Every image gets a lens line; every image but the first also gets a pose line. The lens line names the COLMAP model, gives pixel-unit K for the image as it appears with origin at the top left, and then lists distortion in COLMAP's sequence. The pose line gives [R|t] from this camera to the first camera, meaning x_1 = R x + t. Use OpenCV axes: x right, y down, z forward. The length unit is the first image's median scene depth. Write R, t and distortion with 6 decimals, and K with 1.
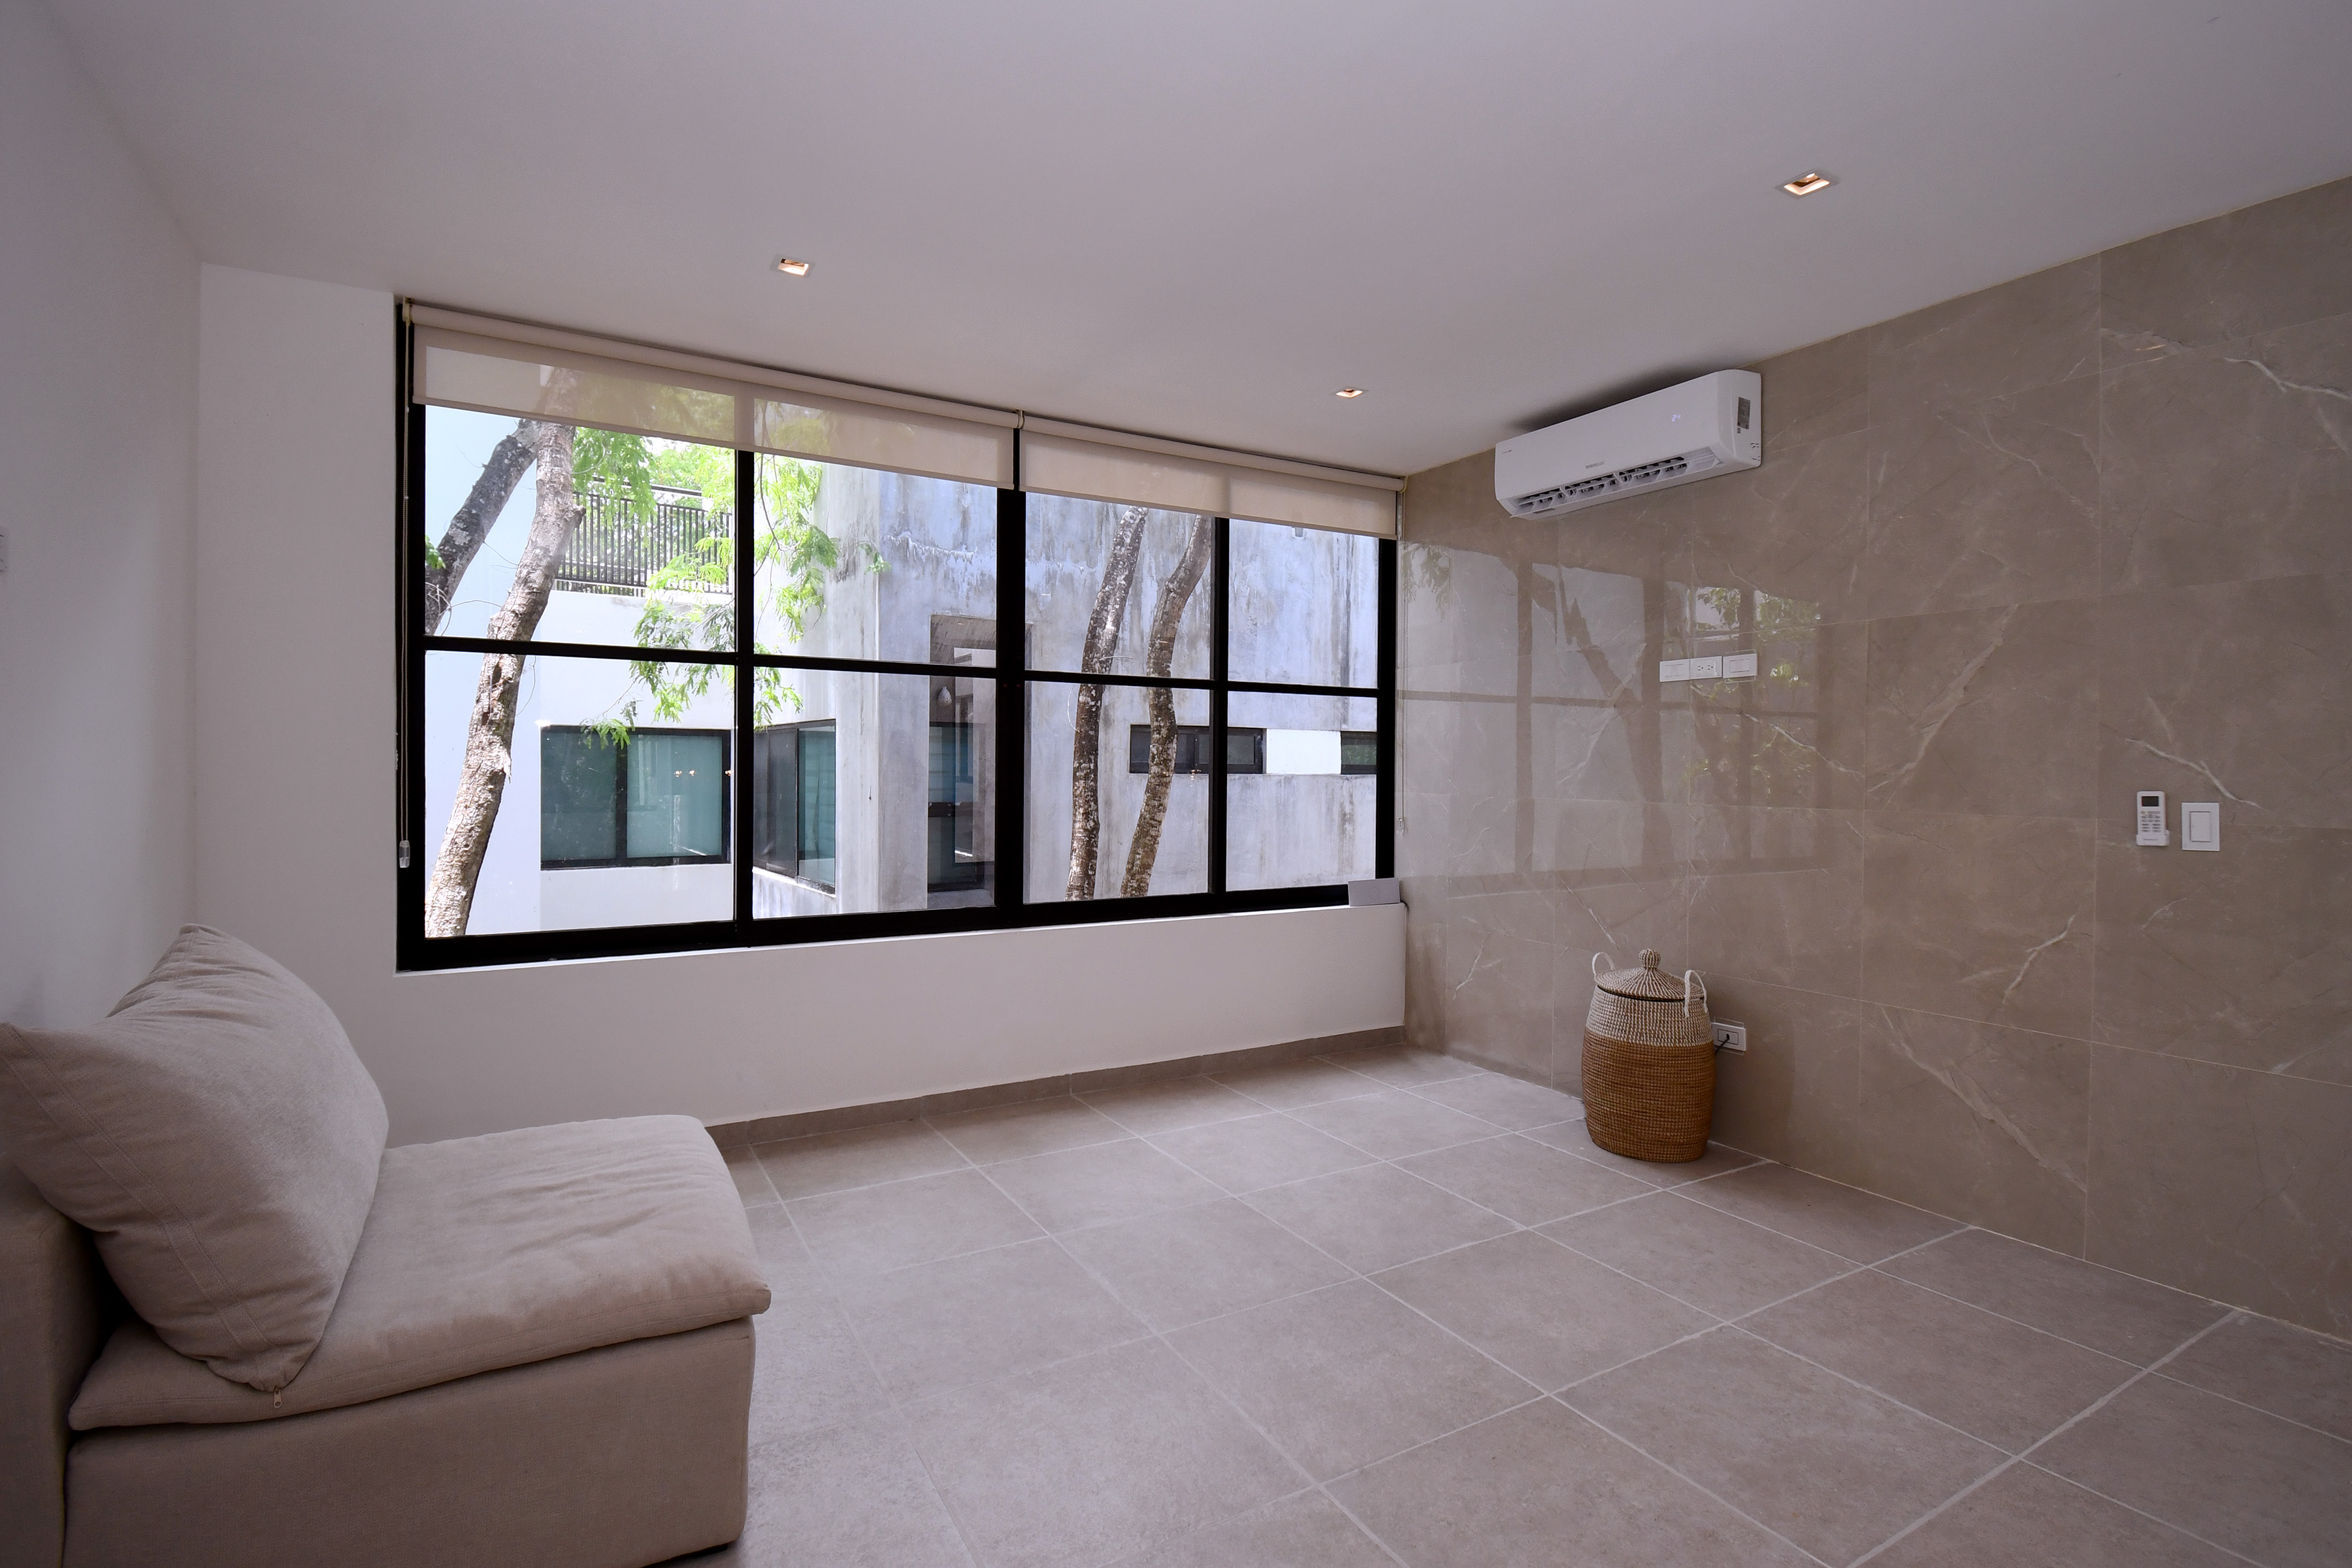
lens RADIAL K [[1104.8, 0, 1178.8], [0, 1104.8, 783.4], [0, 0, 1]] dist [-0.002601, -0.000098]
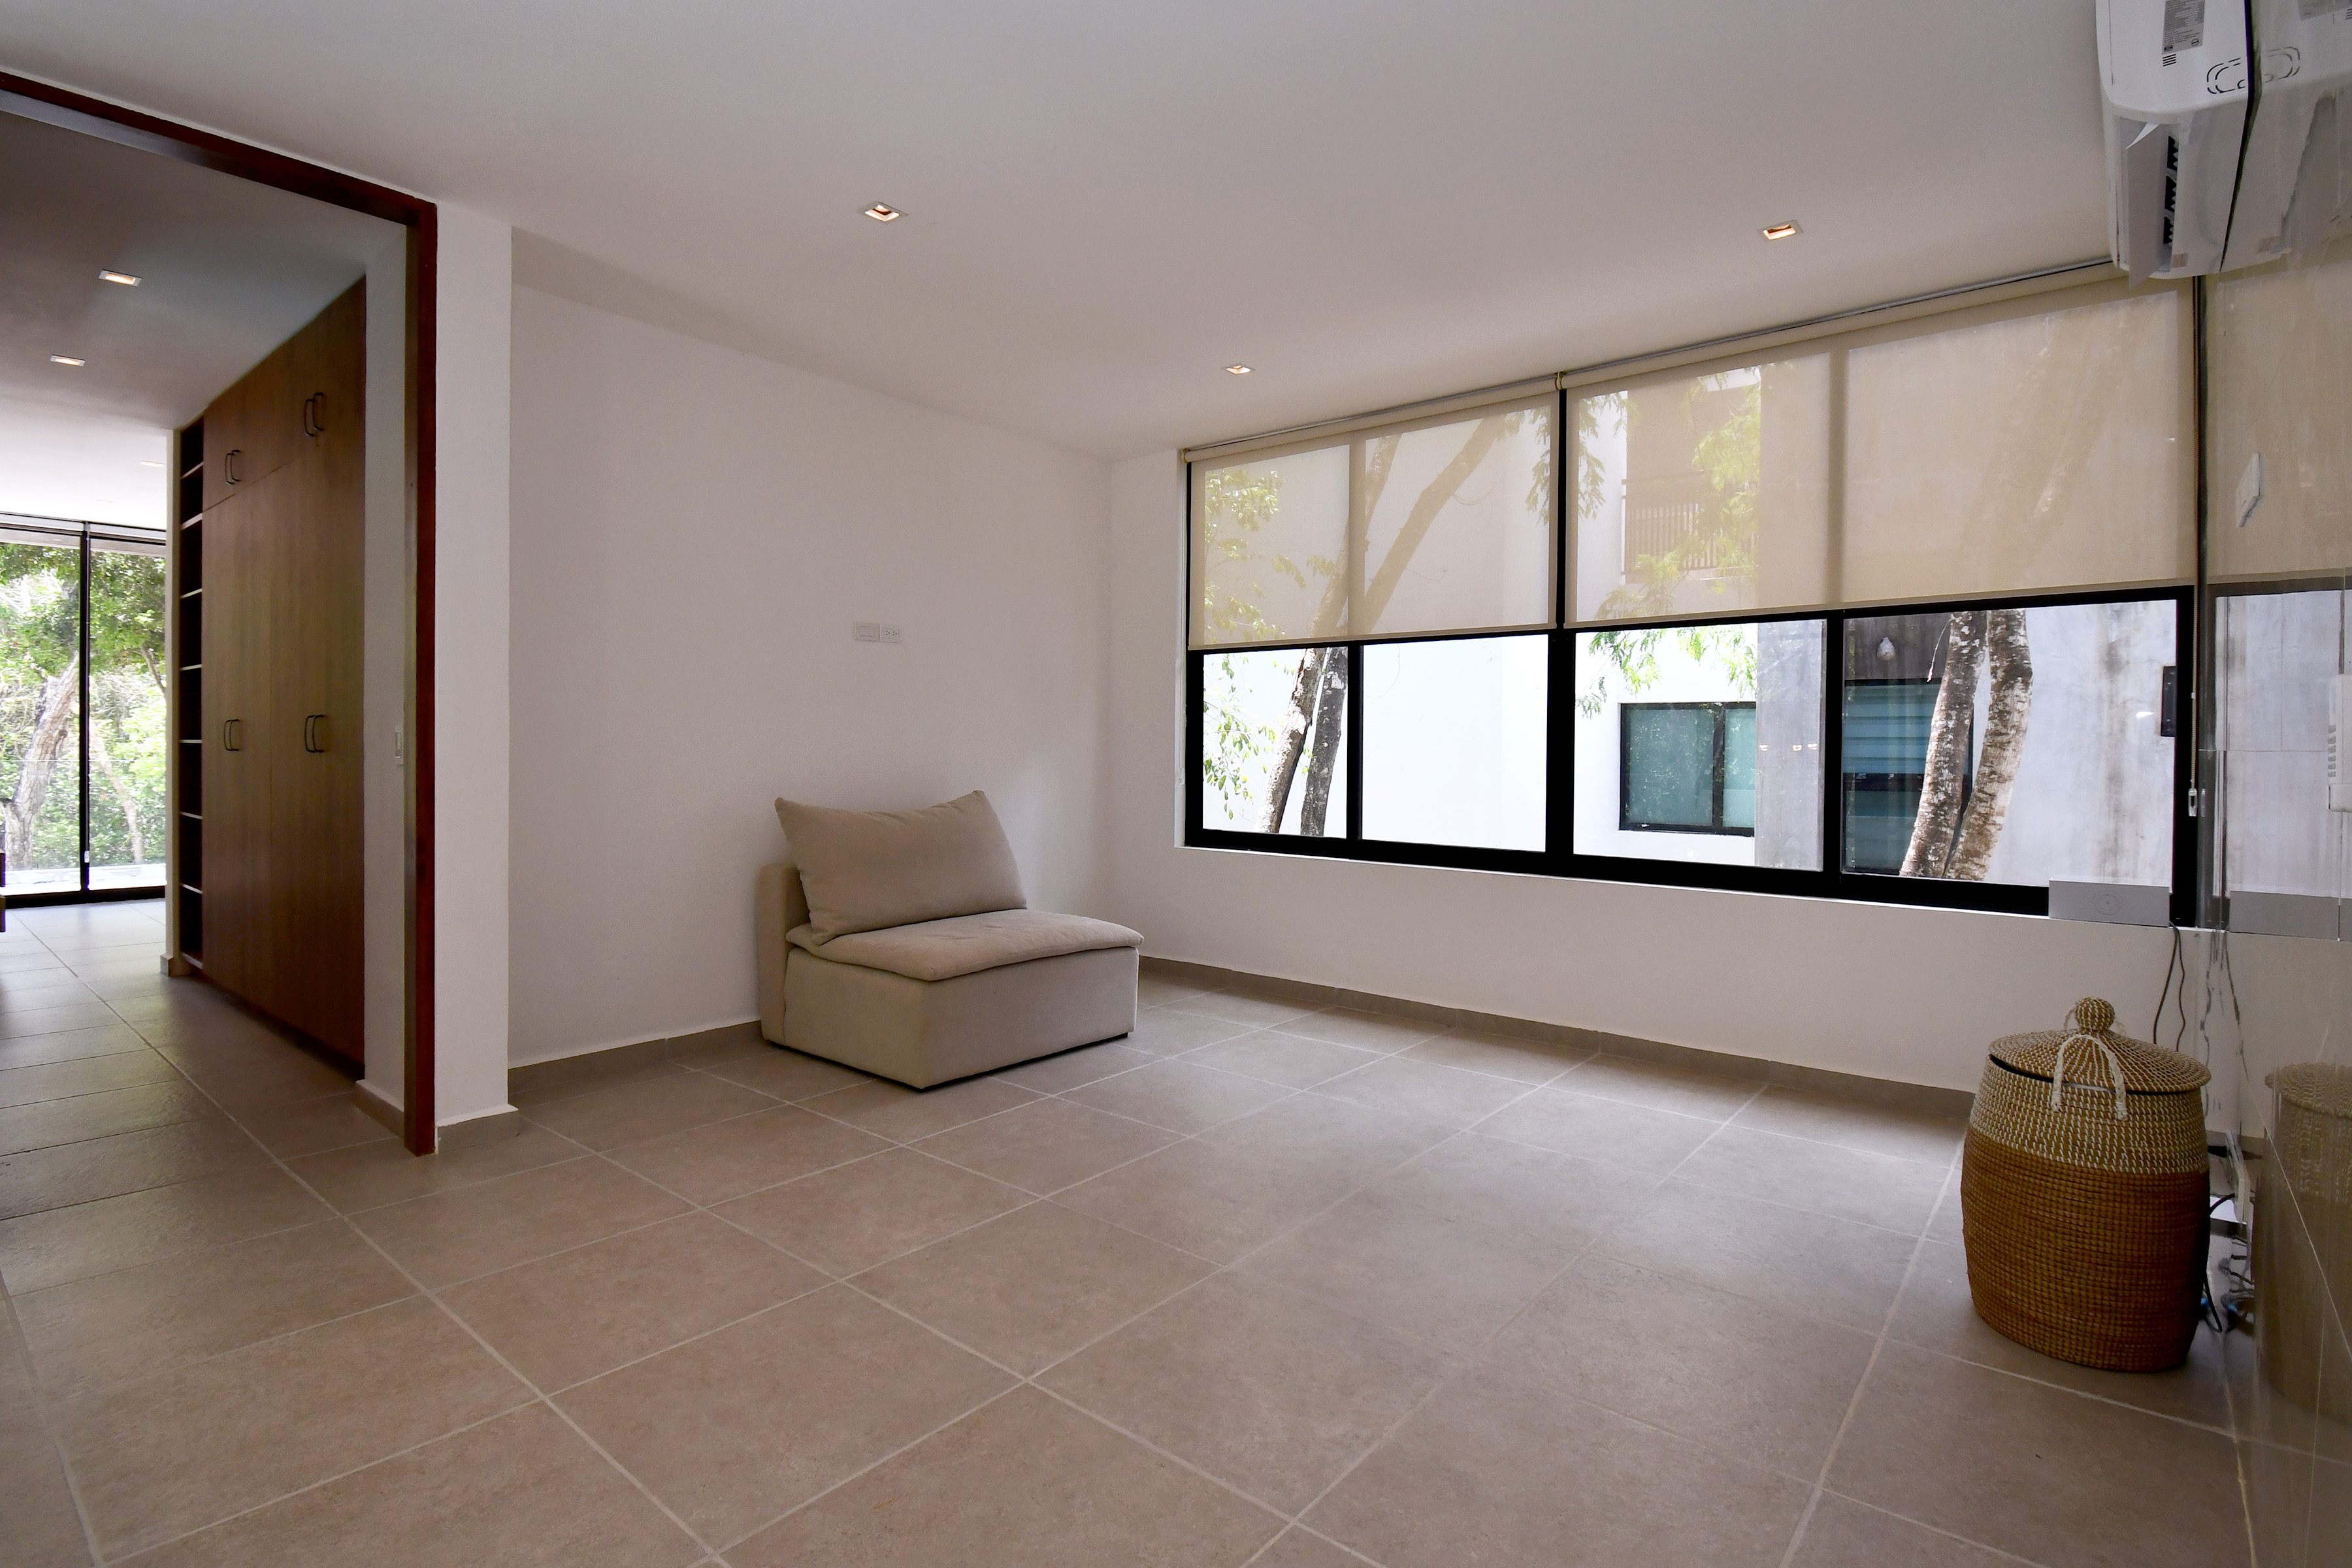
lens RADIAL K [[1157.8, 0, 1175.3], [0, 1157.8, 764.6], [0, 0, 1]] dist [-0.017592, -0.000600]
pose [[0.324367, 0.008679, -0.945891, 0.820063], [-0.021105, 0.999775, 0.001936, 0.036987], [0.945696, 0.019335, 0.324477, 0.344306]]
